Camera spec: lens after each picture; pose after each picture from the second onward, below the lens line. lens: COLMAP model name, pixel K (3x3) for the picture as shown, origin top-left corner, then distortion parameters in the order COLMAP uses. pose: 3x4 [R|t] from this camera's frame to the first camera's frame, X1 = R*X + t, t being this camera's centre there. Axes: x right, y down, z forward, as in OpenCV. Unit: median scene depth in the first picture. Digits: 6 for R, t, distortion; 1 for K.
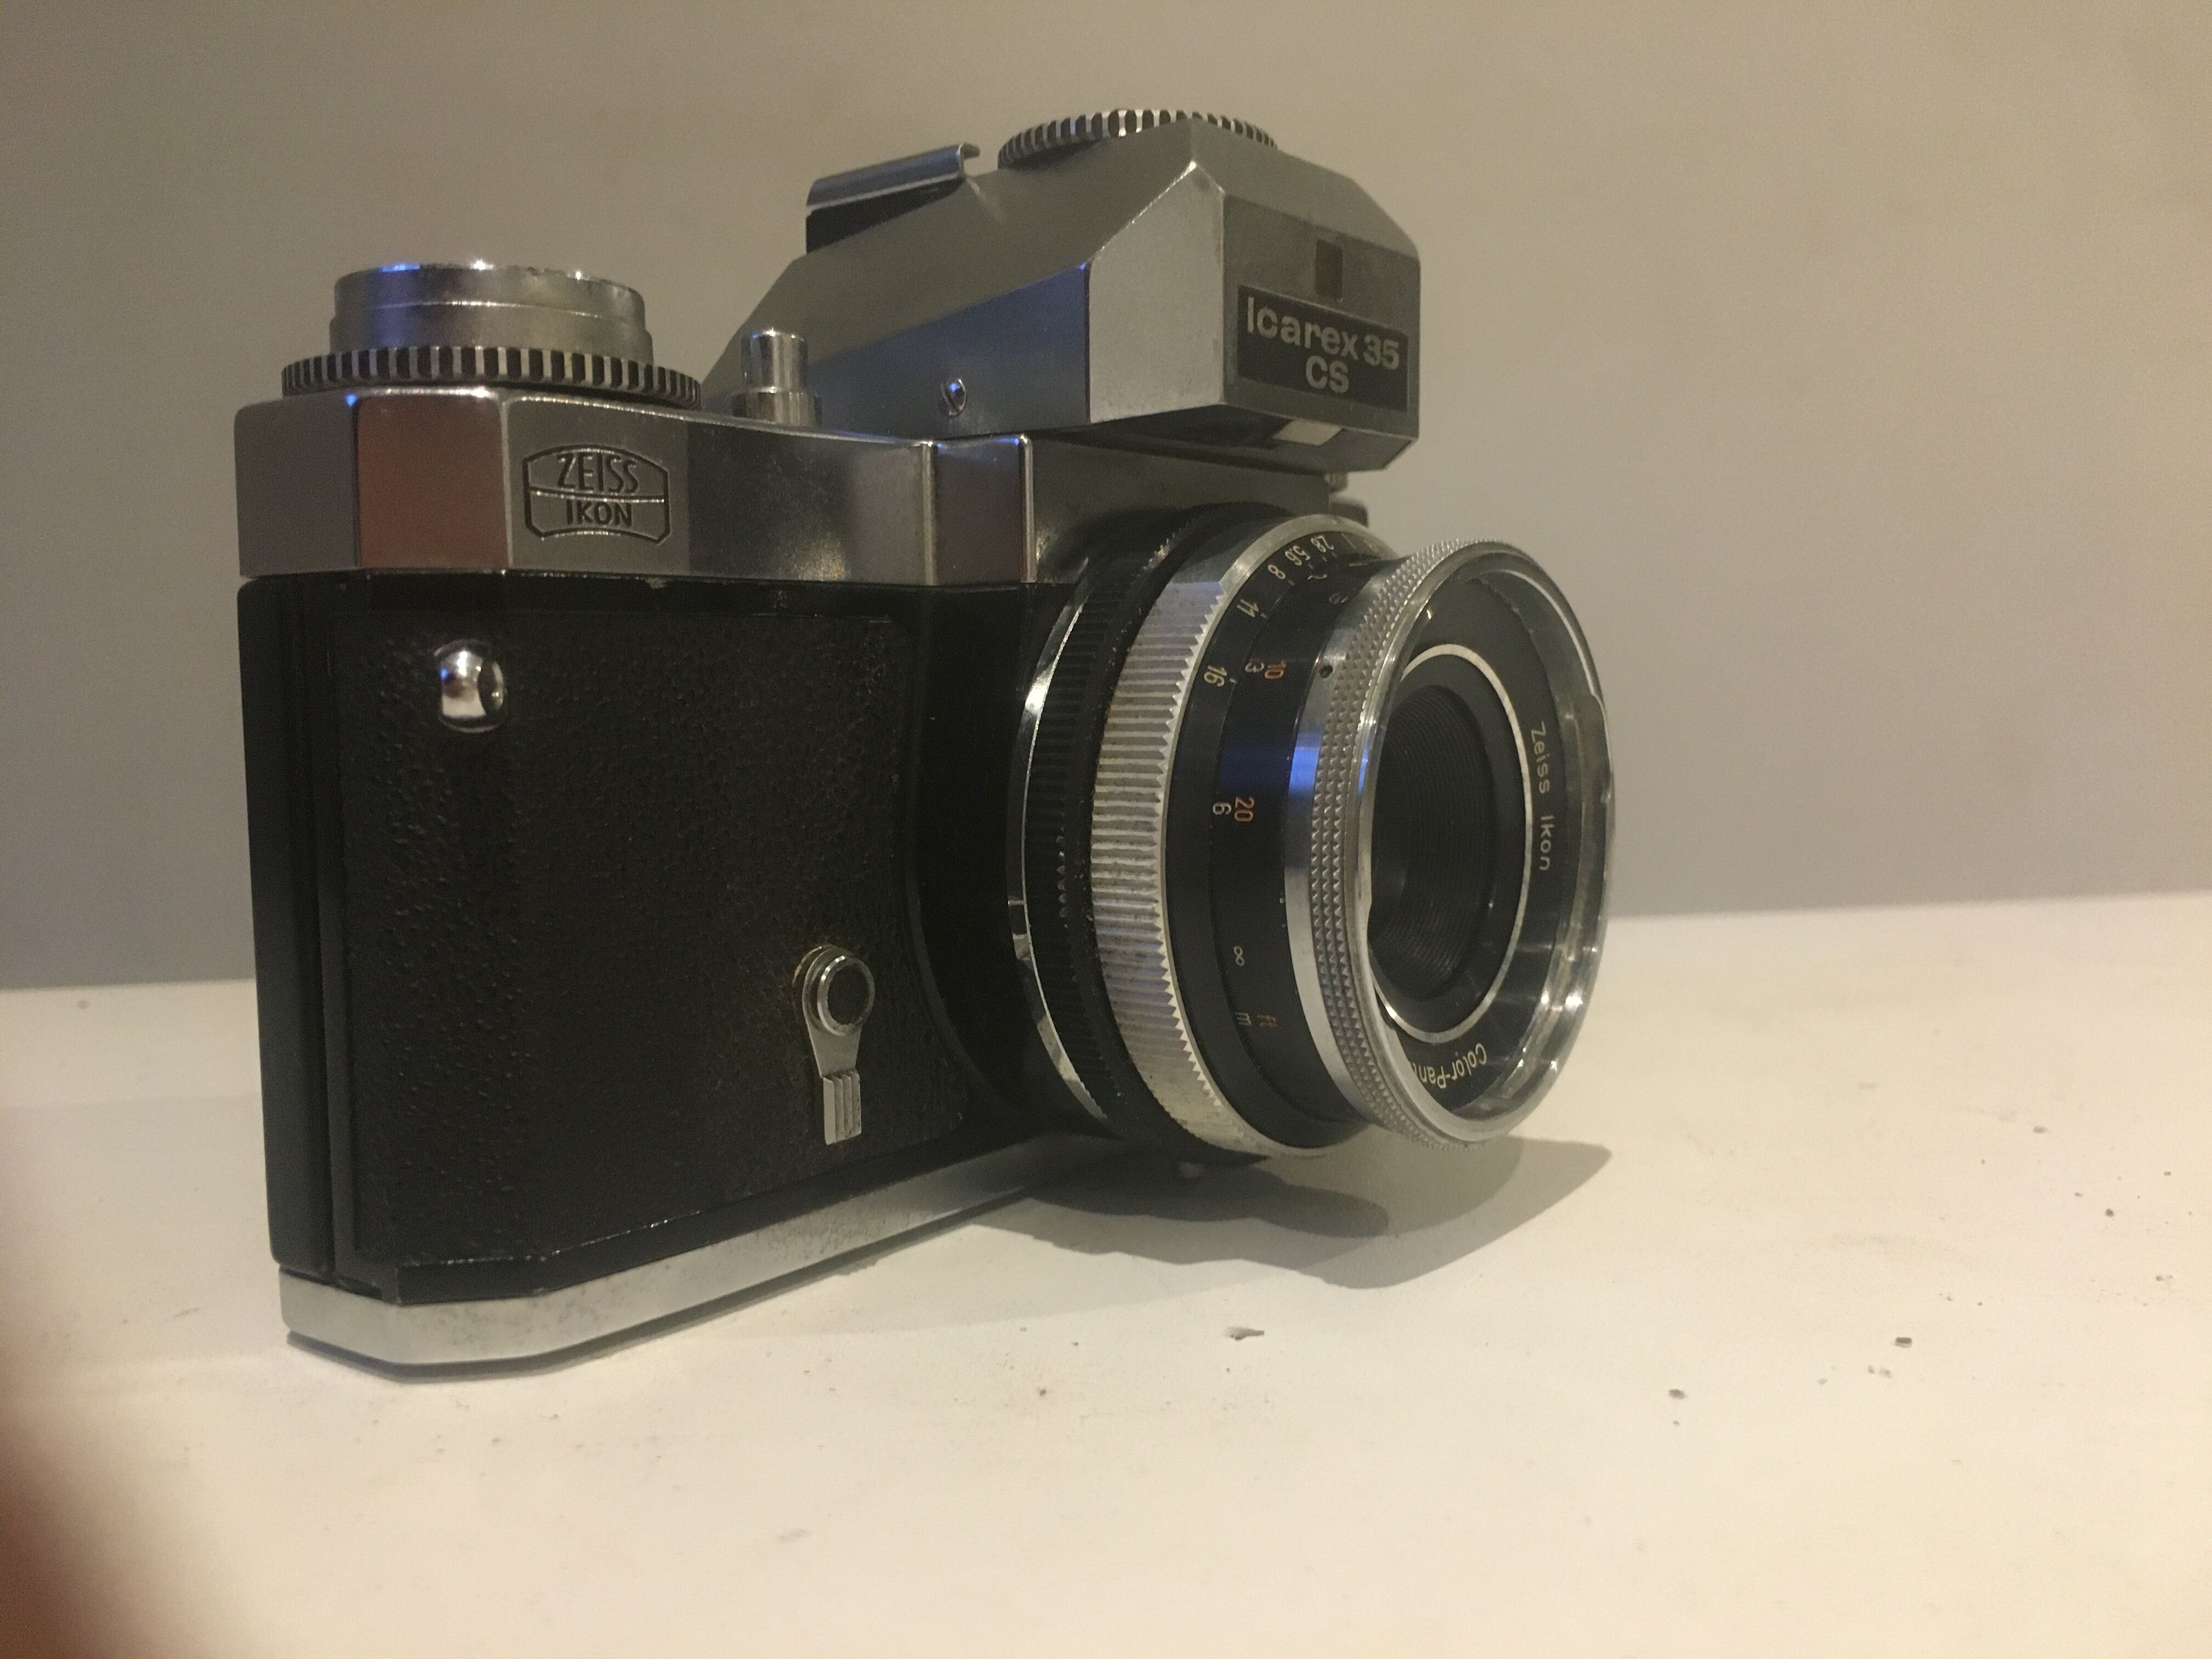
lens RADIAL K [[1906.0, 0, 1098.5], [0, 1906.0, 831.7], [0, 0, 1]] dist [0.013108, 0.002994]
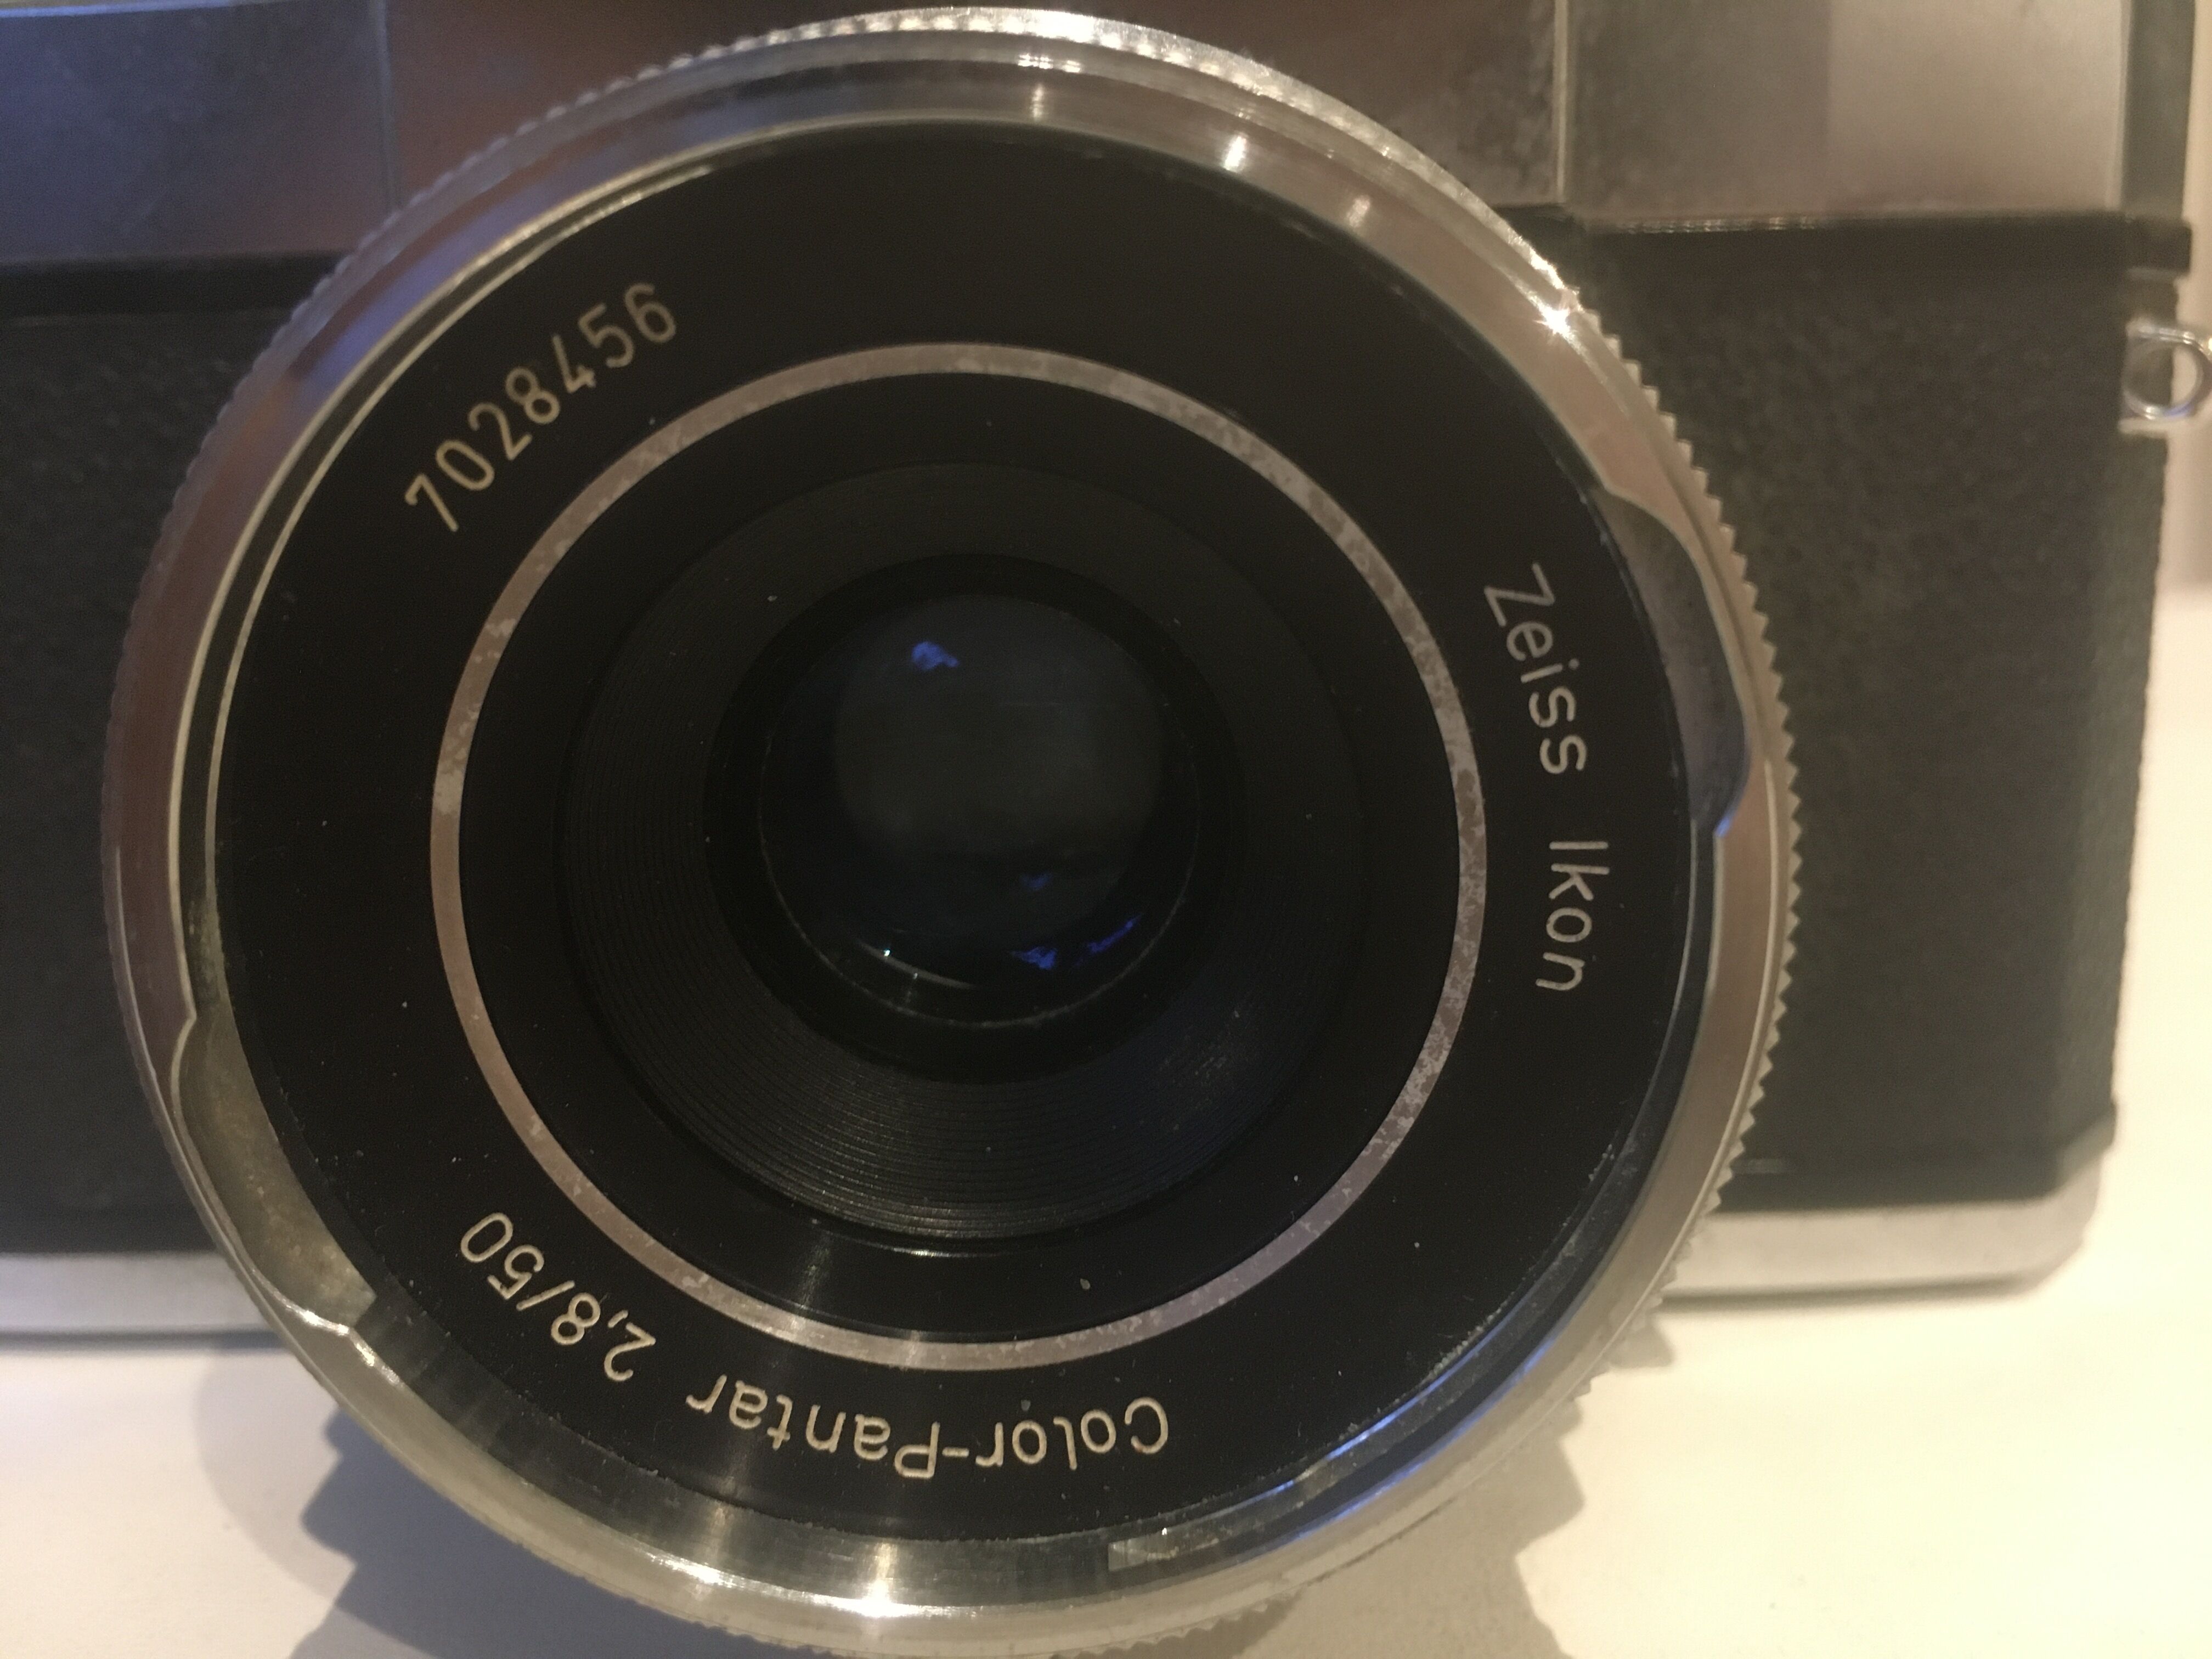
lens RADIAL K [[1993.7, 0, 1106.0], [0, 1993.7, 829.5], [0, 0, 1]] dist [0.000006, -0.003485]
pose [[0.605222, 0.171604, -0.777341, 0.507570], [-0.056070, 0.983253, 0.173406, -0.074159], [0.794080, -0.061363, 0.604708, 0.787364]]
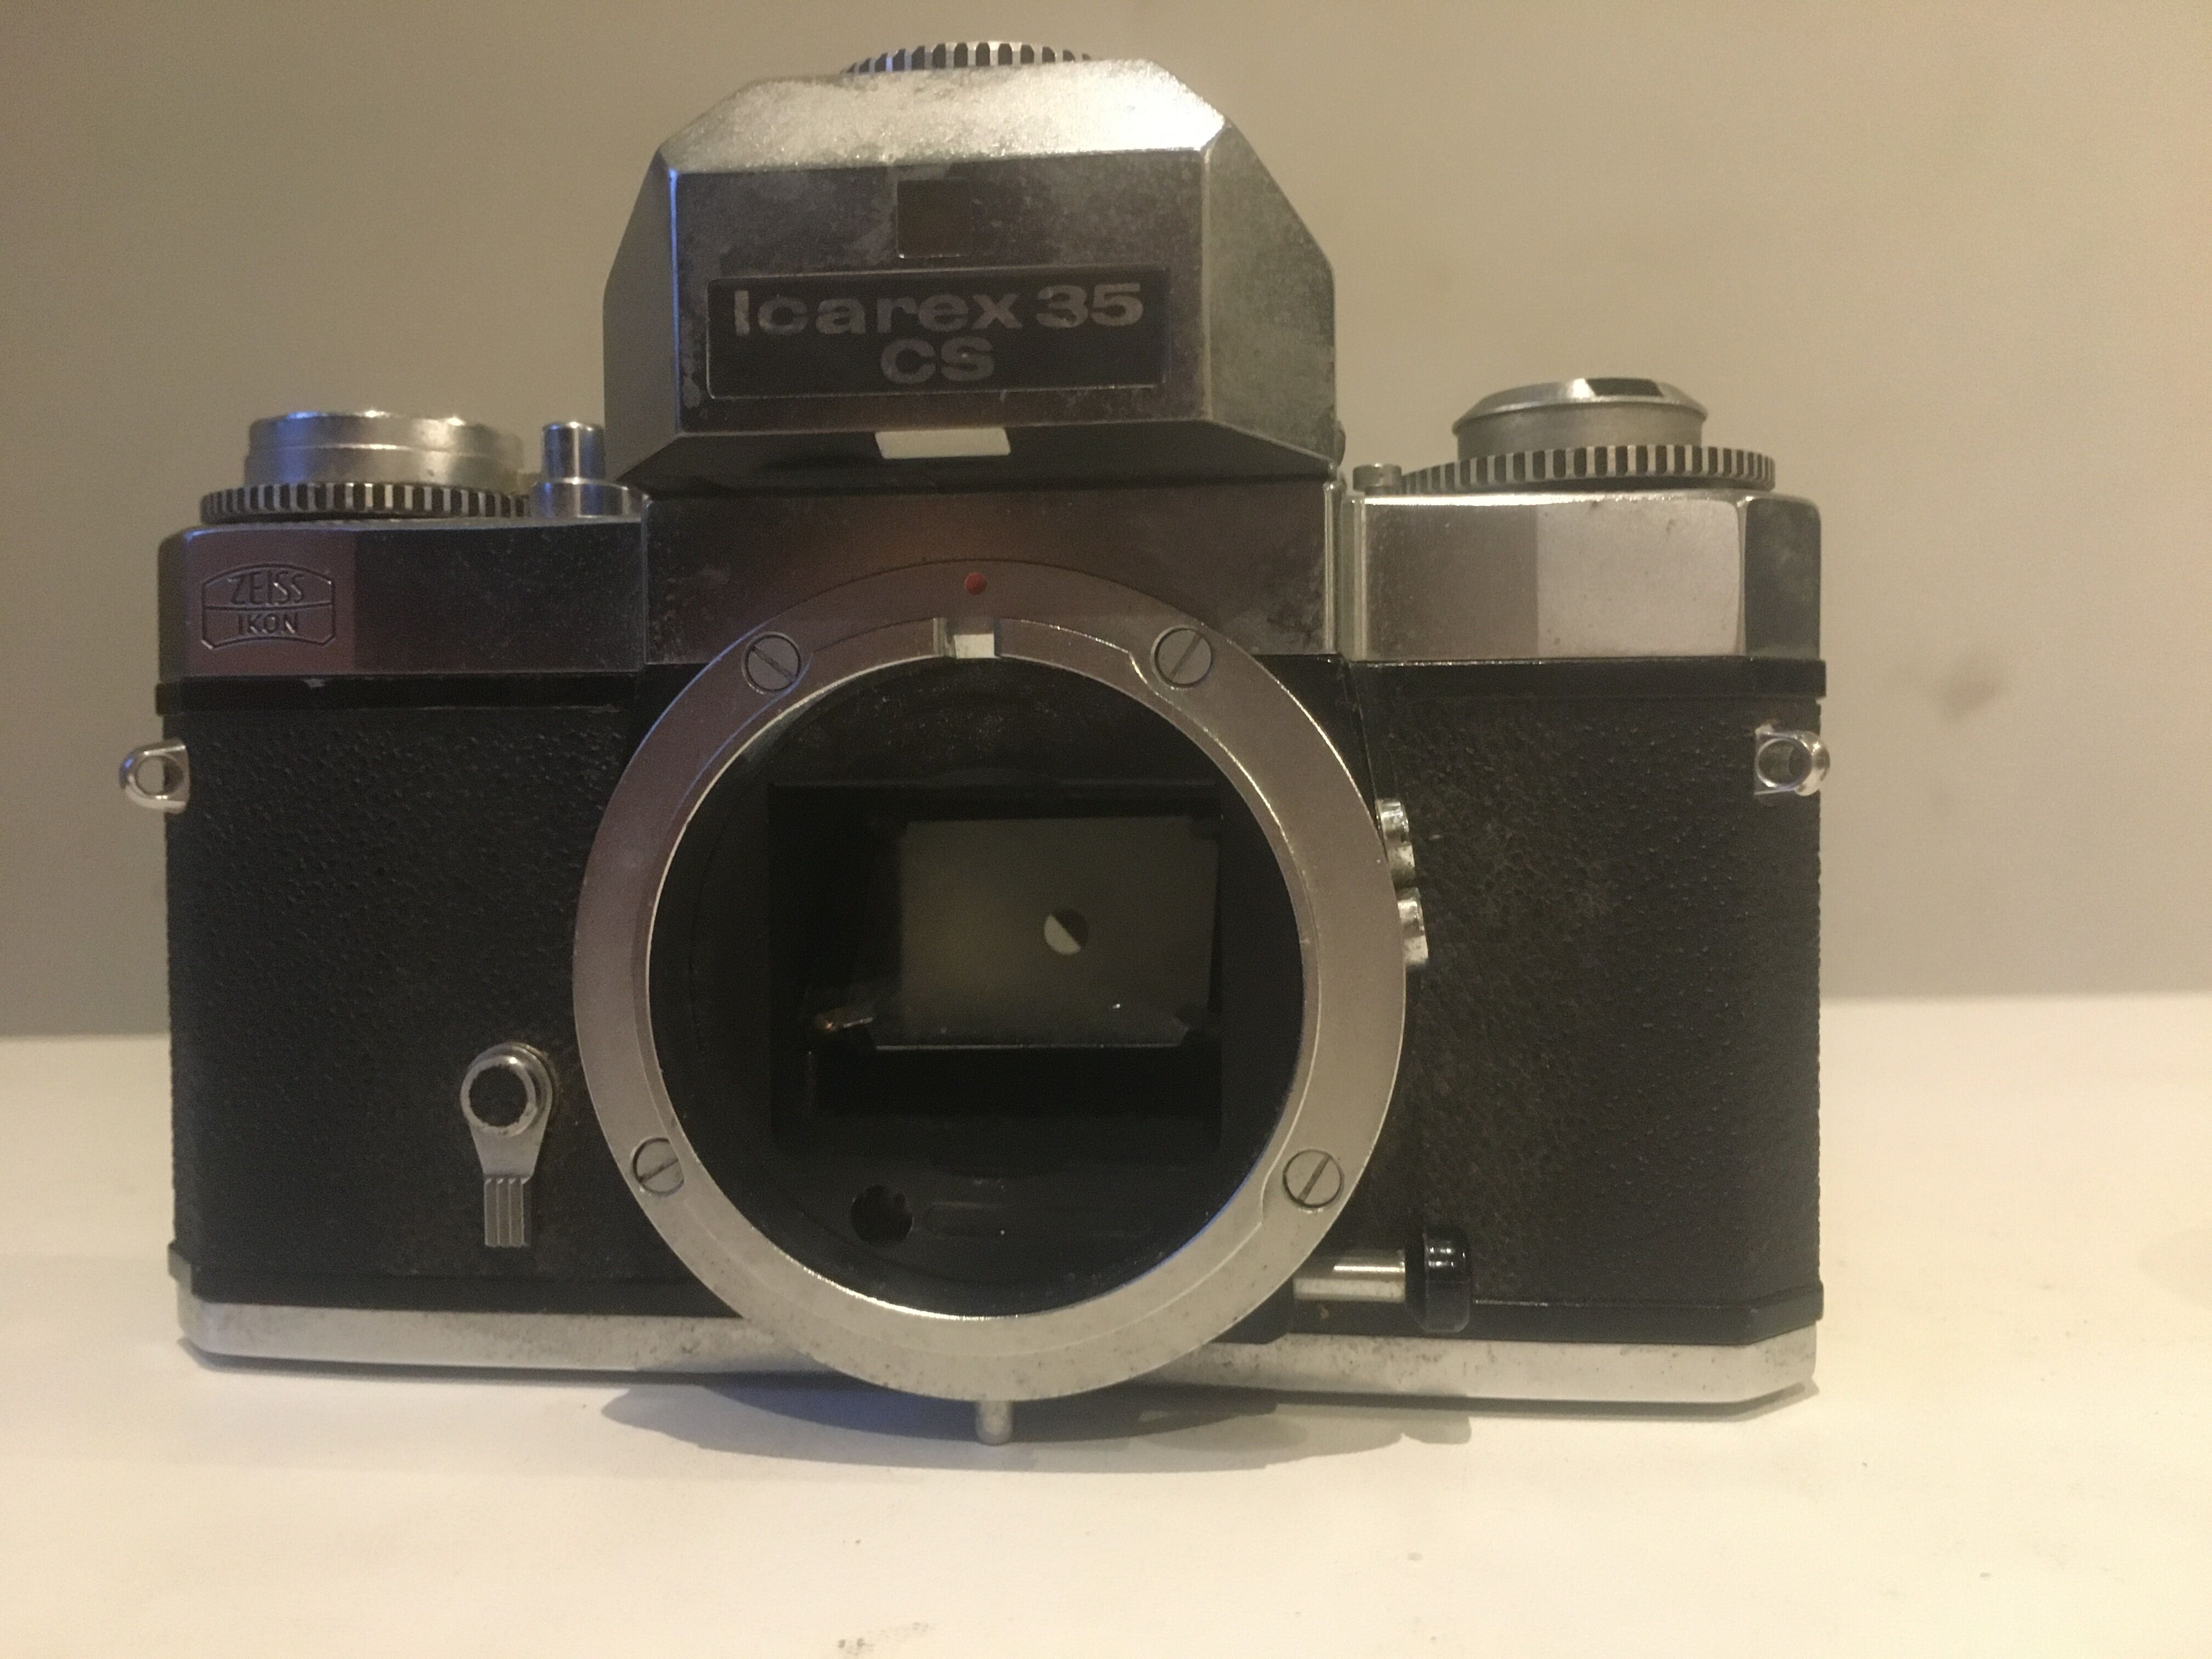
lens RADIAL K [[1924.5, 0, 1109.0], [0, 1924.5, 833.1], [0, 0, 1]] dist [0.006754, -0.005568]
pose [[0.495843, 0.036942, -0.867626, 0.812842], [-0.077147, 0.997018, -0.001638, -0.066030], [0.864979, 0.067747, 0.497214, 0.722209]]
